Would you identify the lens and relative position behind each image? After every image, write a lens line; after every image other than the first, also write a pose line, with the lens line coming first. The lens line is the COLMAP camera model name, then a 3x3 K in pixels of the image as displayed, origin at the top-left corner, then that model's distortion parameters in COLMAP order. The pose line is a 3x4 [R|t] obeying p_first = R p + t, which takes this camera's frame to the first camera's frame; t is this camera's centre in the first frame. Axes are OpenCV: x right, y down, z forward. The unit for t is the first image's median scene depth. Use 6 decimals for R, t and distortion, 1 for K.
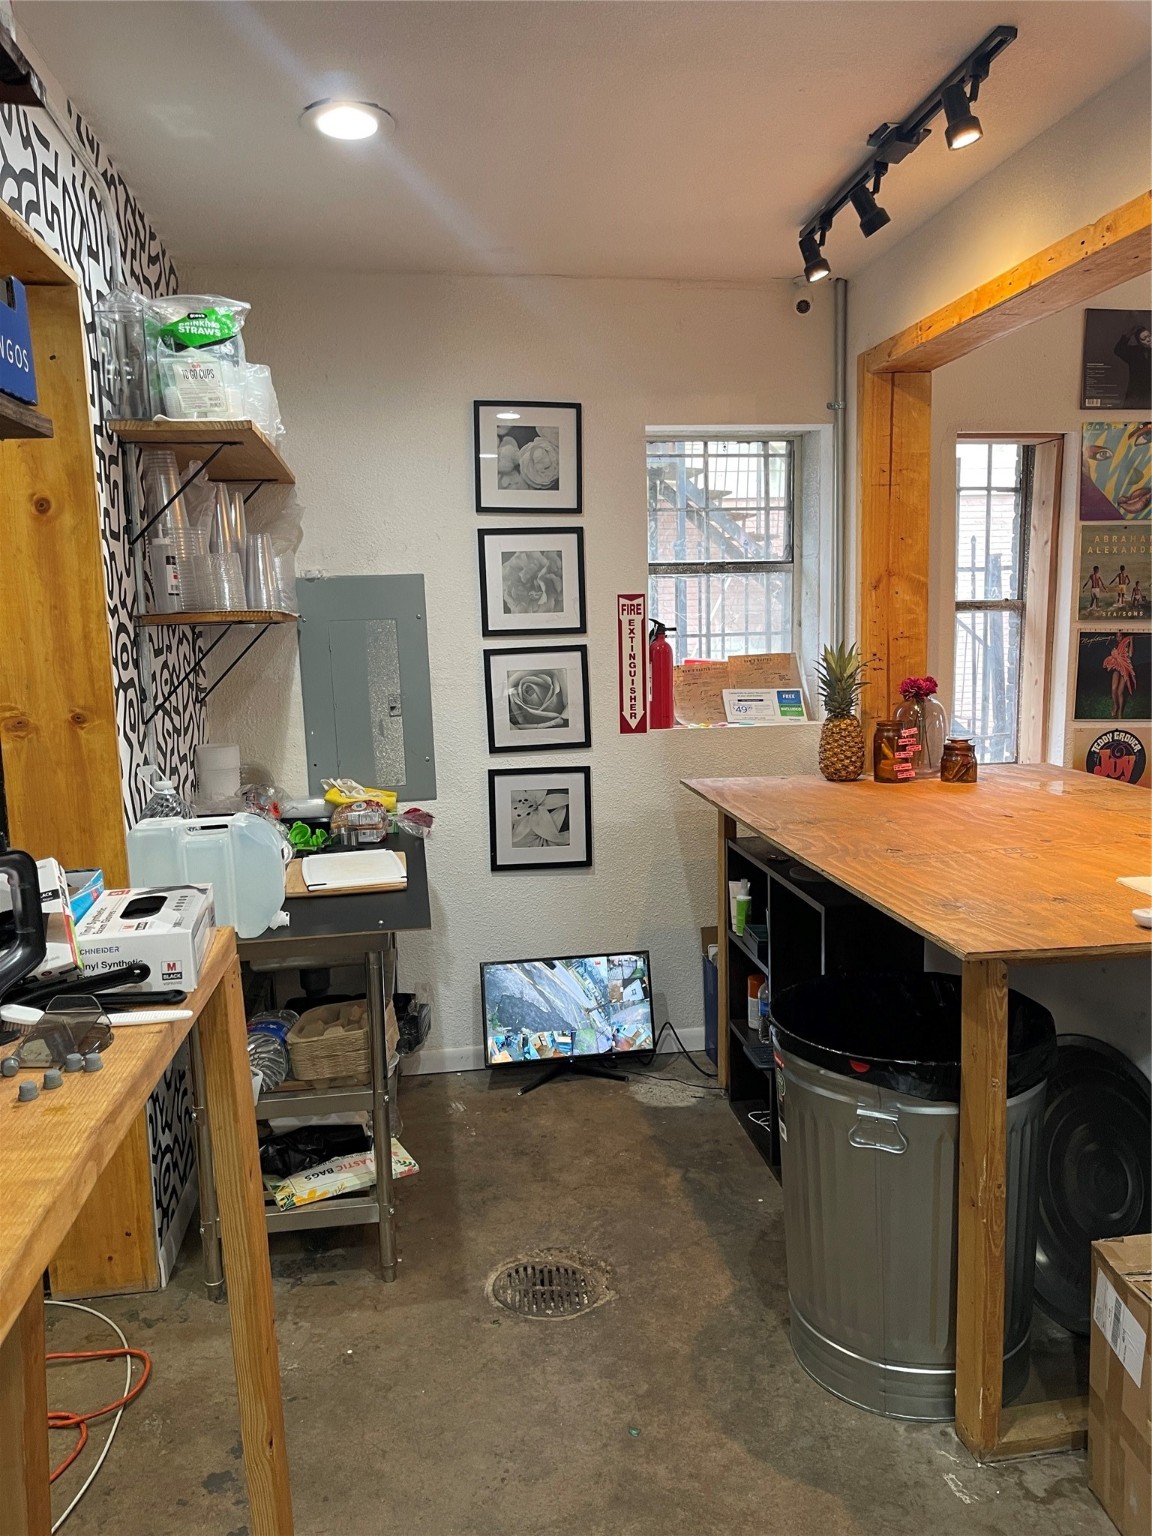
lens RADIAL K [[1160.7, 0, 590.2], [0, 1160.7, 776.1], [0, 0, 1]] dist [0.069143, -0.102288]
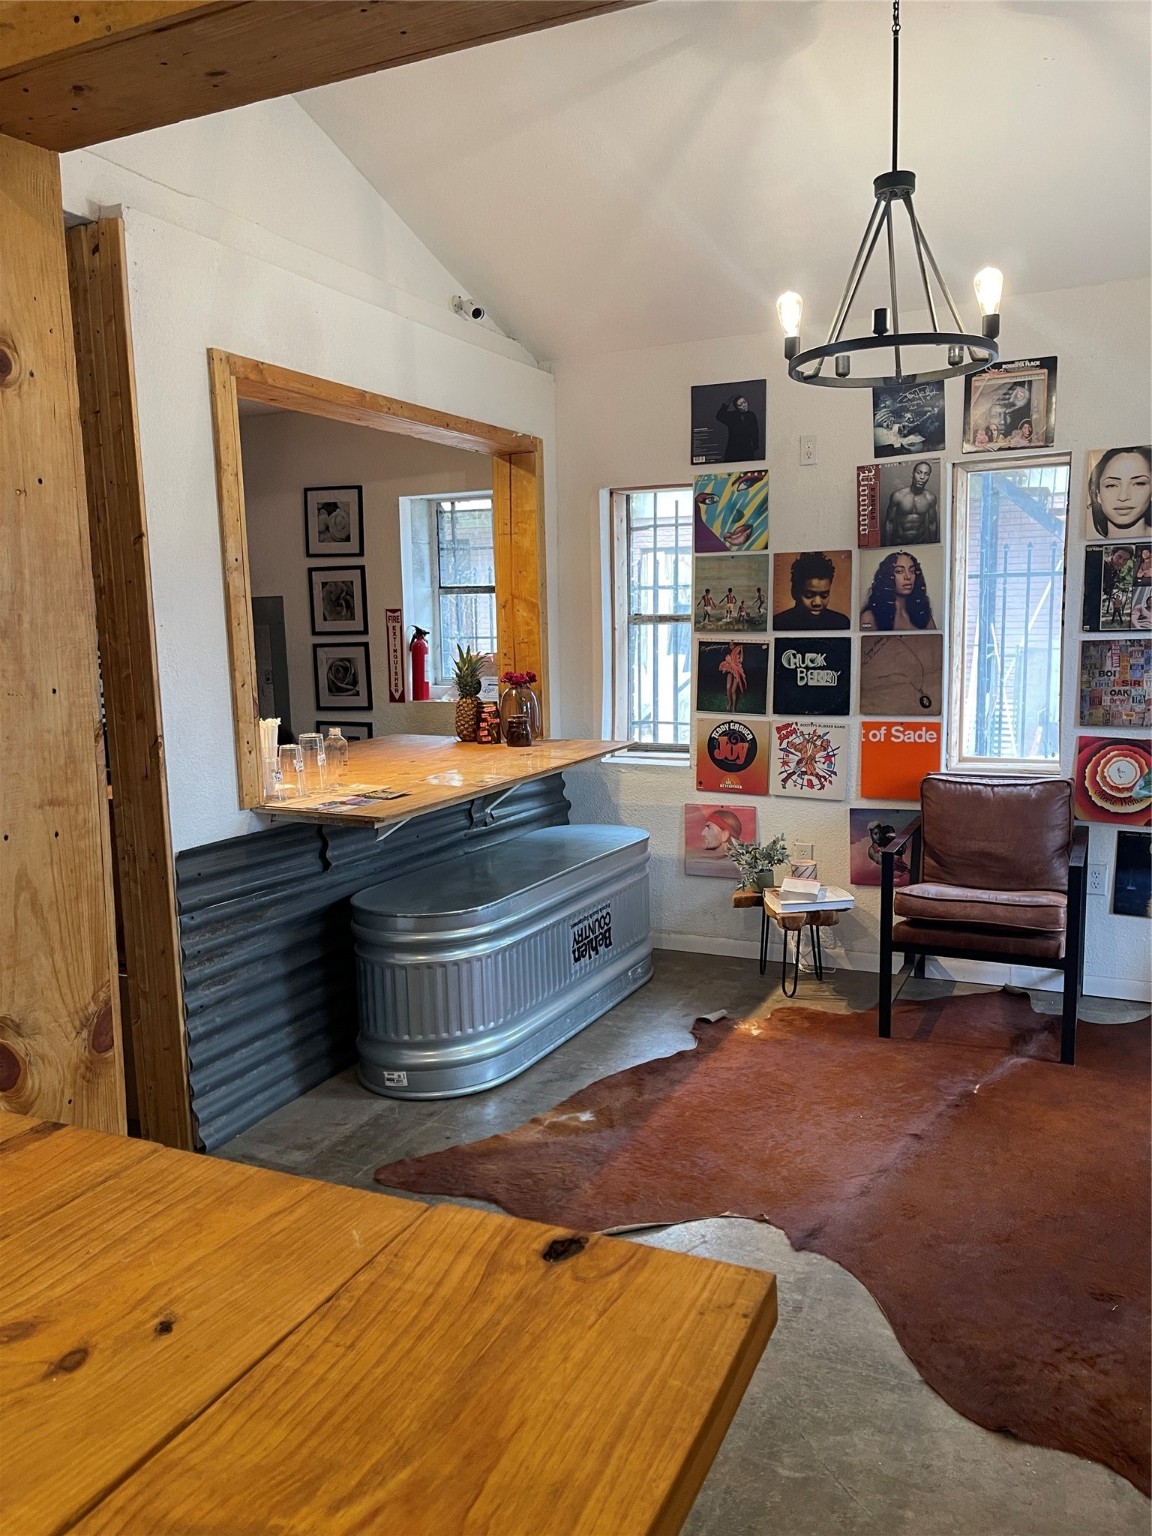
lens RADIAL K [[1160.7, 0, 590.2], [0, 1160.7, 776.1], [0, 0, 1]] dist [0.069143, -0.102288]
pose [[0.835367, 0.082773, -0.543424, 1.043746], [-0.077324, 0.996463, 0.032914, -0.010929], [0.544226, 0.014524, 0.838813, -0.112261]]
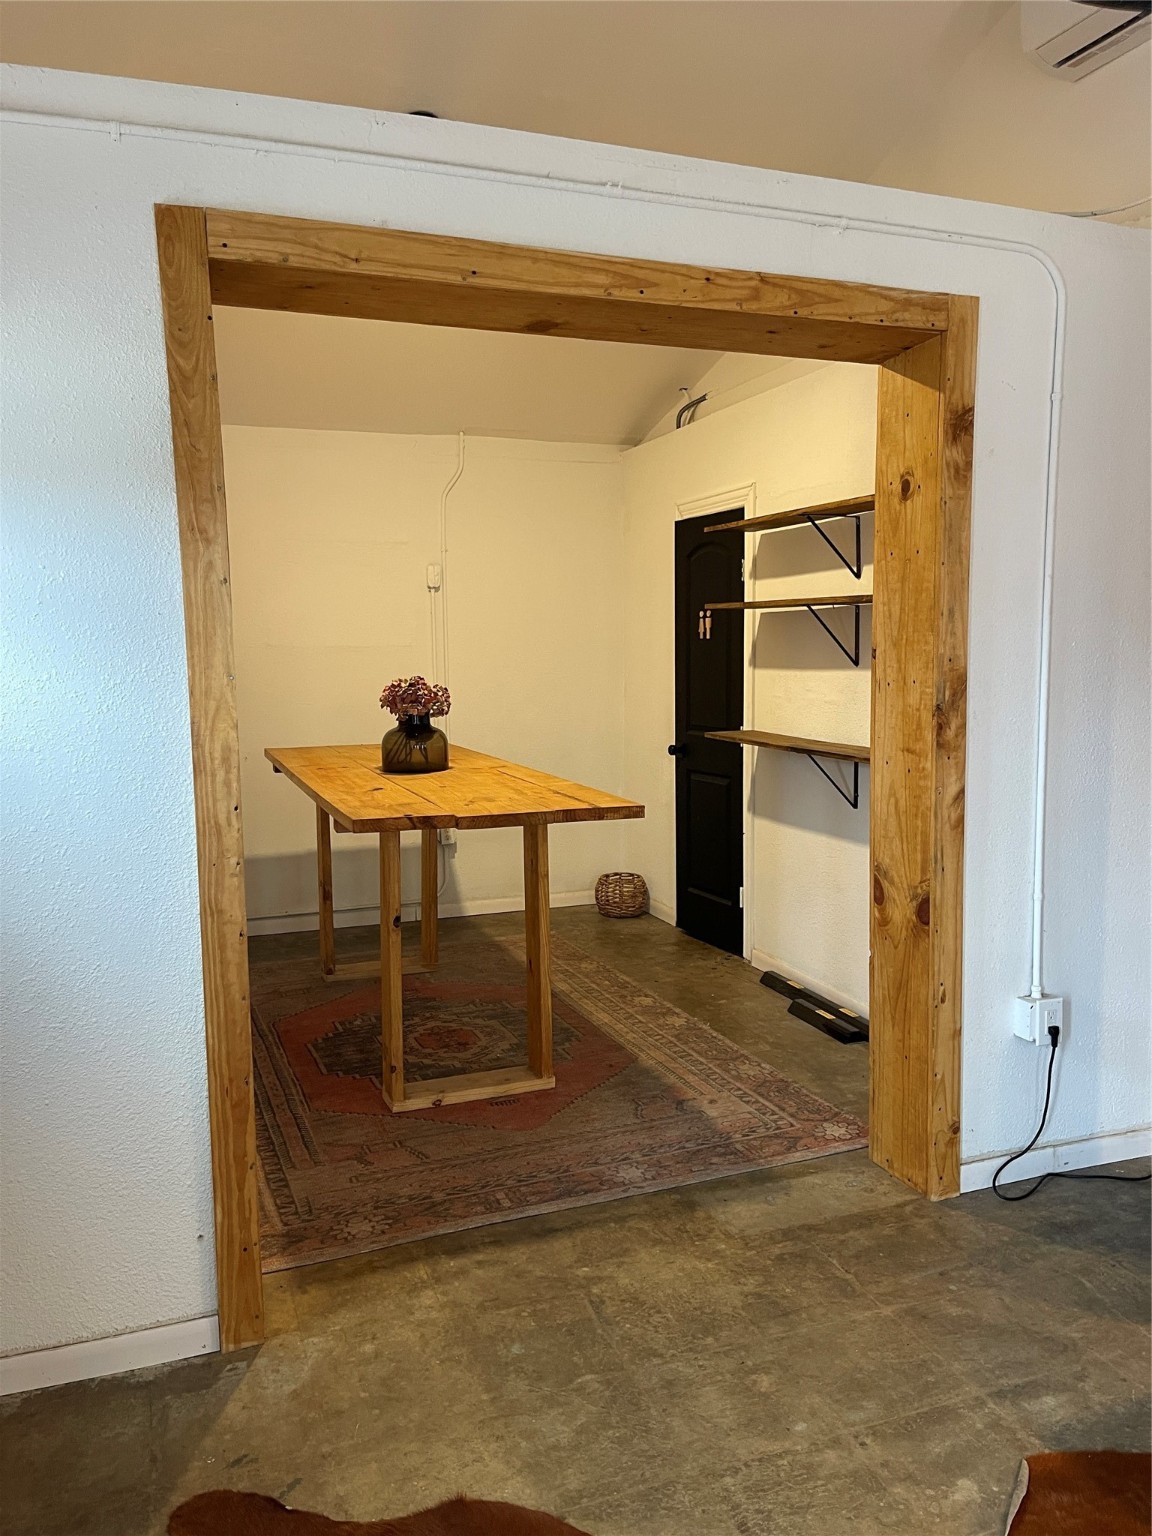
lens RADIAL K [[1121.6, 0, 544.0], [0, 1121.6, 769.7], [0, 0, 1]] dist [-0.000146, -0.000780]
pose [[-0.982639, 0.055340, -0.177084, 0.967236], [0.008324, 0.966667, 0.255902, -0.148641], [0.185343, 0.249985, -0.950345, 0.847153]]
